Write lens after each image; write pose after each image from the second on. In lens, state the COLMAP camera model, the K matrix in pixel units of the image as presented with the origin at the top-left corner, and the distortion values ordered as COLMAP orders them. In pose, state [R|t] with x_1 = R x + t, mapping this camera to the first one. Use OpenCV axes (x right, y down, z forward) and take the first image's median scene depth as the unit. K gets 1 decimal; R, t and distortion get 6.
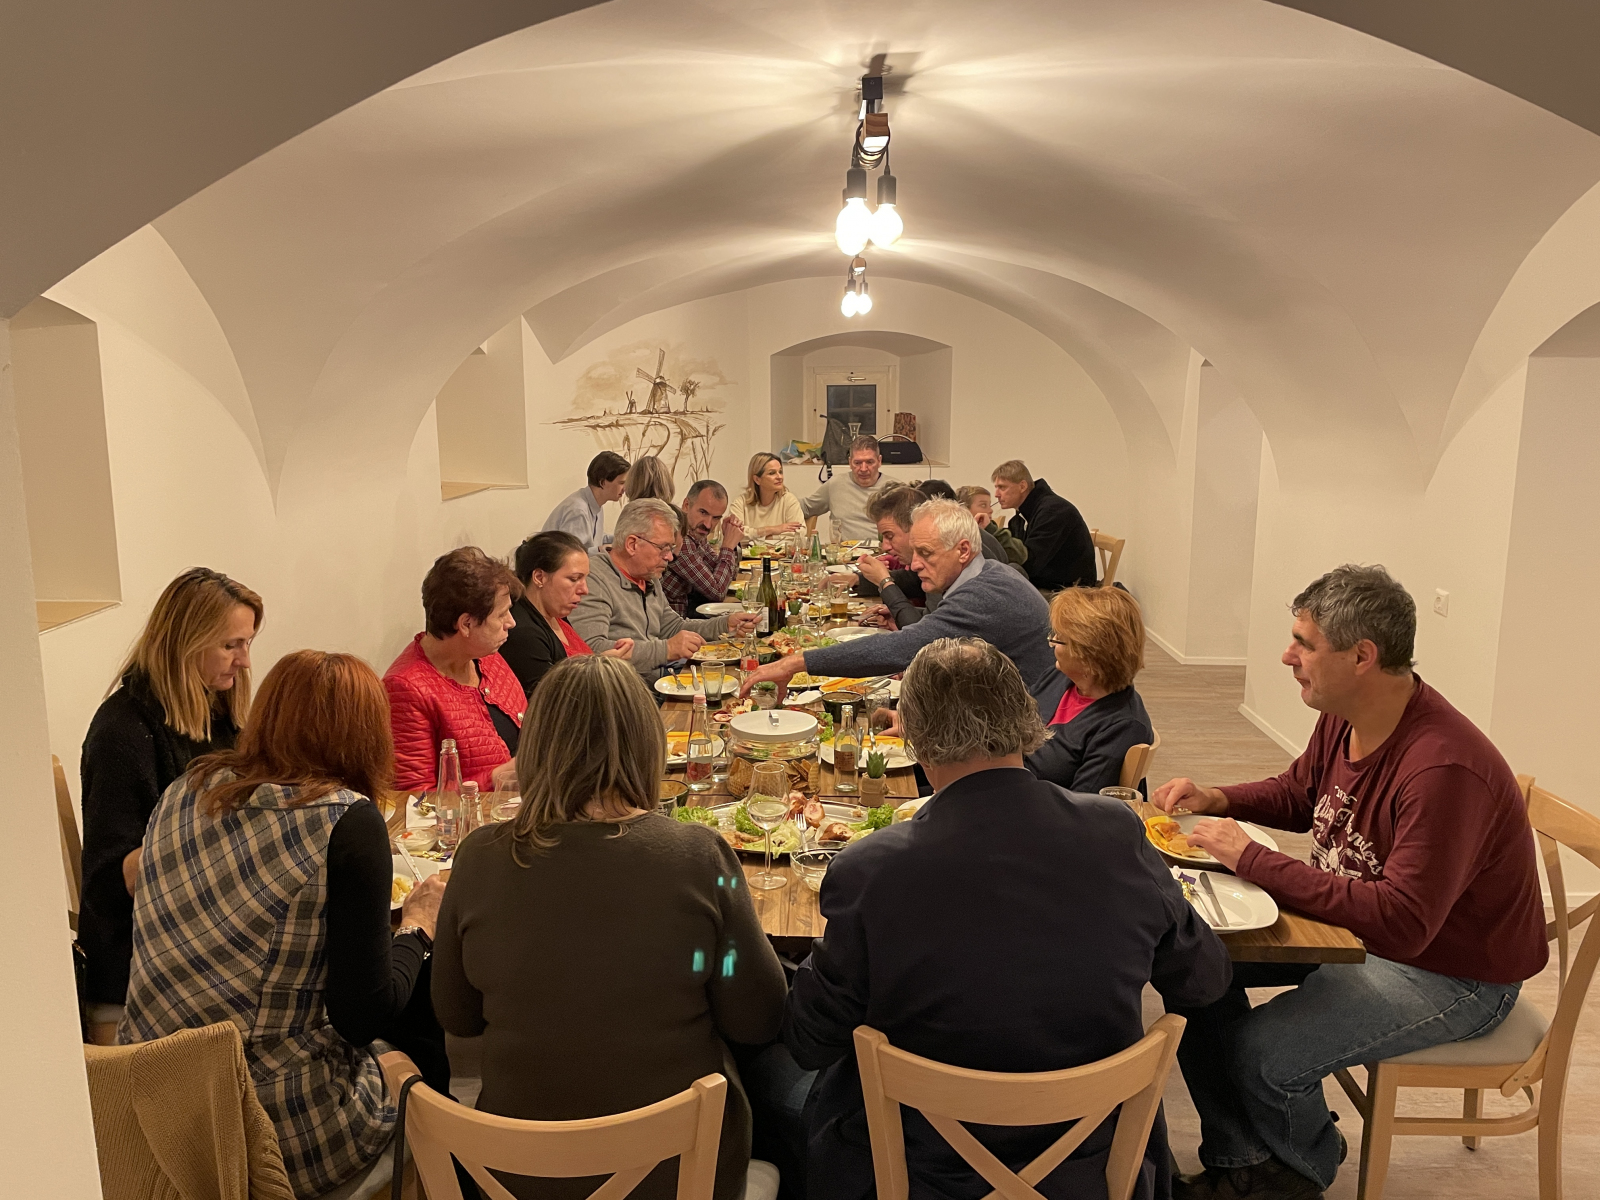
lens RADIAL K [[1224.0, 0, 798.2], [0, 1224.0, 606.0], [0, 0, 1]] dist [0.078129, -0.089975]
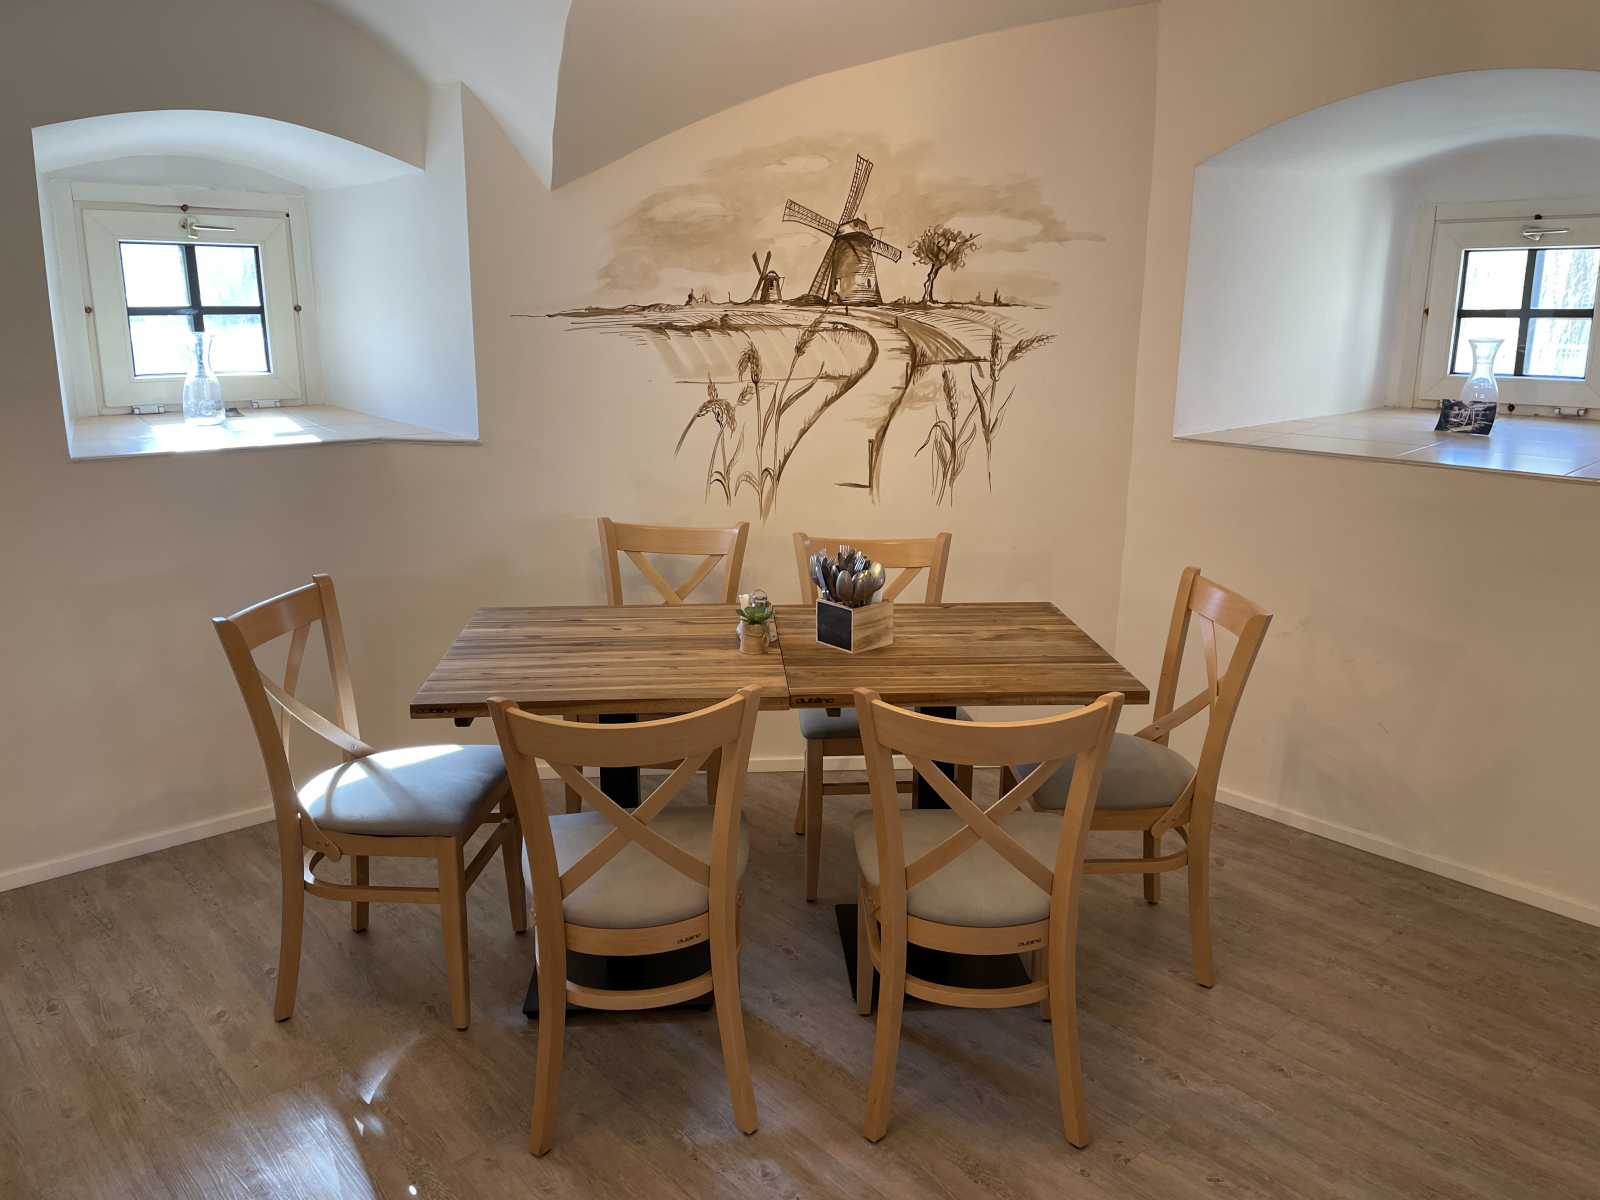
lens RADIAL K [[1224.0, 0, 802.9], [0, 1224.0, 592.0], [0, 0, 1]] dist [0.078129, -0.089975]
pose [[0.703607, 0.170207, -0.689904, 0.209830], [-0.138329, 0.985124, 0.101964, -0.098901], [0.696995, 0.023691, 0.716684, 0.682884]]
